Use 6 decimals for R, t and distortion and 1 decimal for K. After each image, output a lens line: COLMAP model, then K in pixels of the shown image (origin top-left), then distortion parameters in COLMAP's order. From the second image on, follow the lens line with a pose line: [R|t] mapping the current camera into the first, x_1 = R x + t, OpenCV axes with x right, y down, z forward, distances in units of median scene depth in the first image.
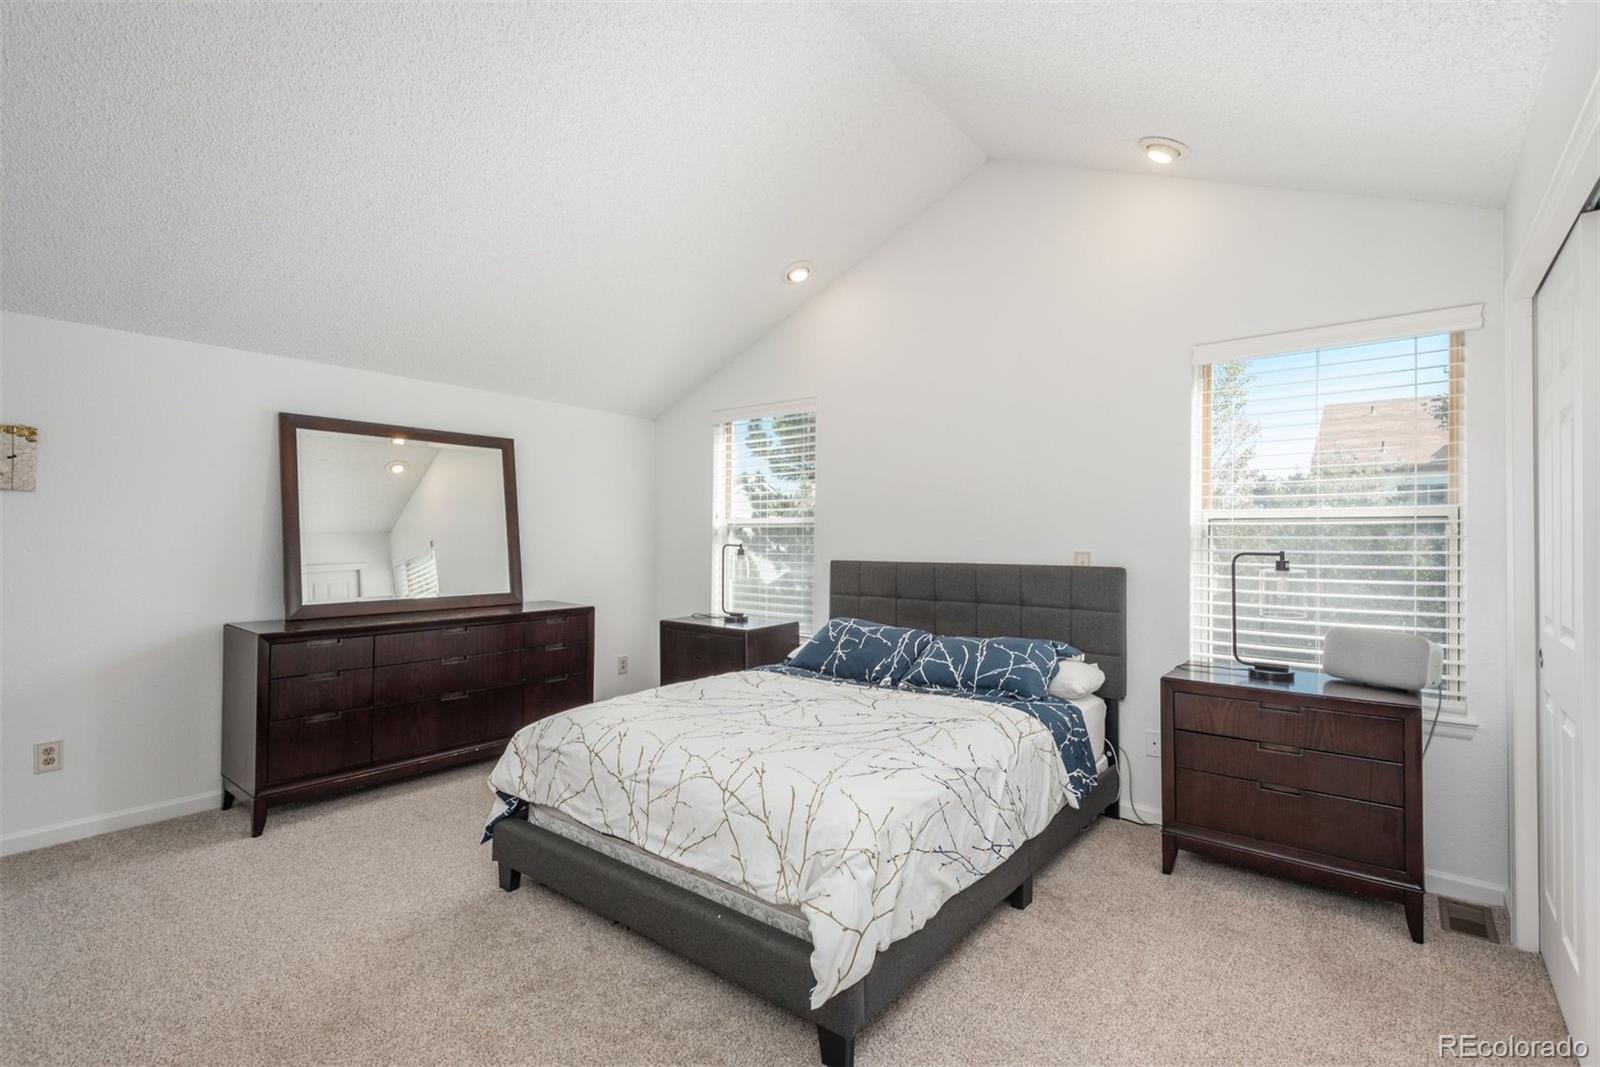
lens RADIAL K [[748.2, 0, 806.0], [0, 748.2, 520.1], [0, 0, 1]] dist [0.010600, -0.000643]
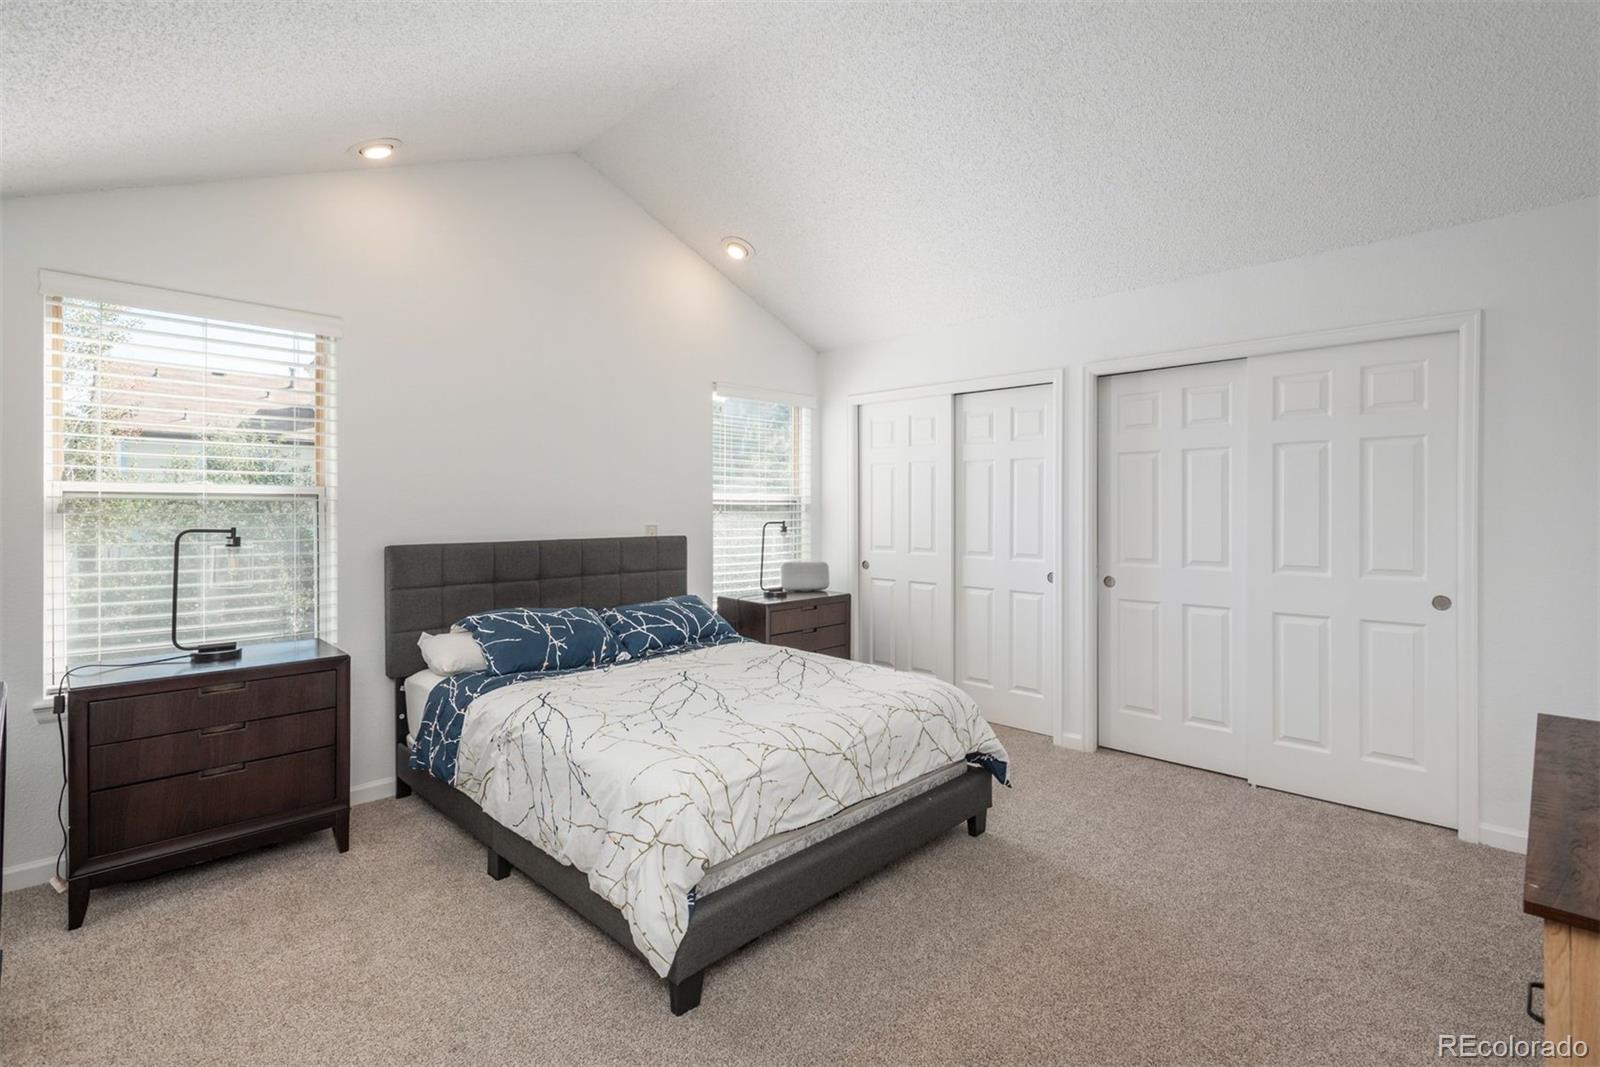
lens RADIAL K [[748.2, 0, 752.9], [0, 748.2, 521.8], [0, 0, 1]] dist [0.010600, -0.000643]
pose [[0.139336, -0.019806, 0.990047, -0.766375], [-0.015973, 0.999625, 0.022246, 0.004748], [-0.990116, -0.018914, 0.138967, 0.591588]]
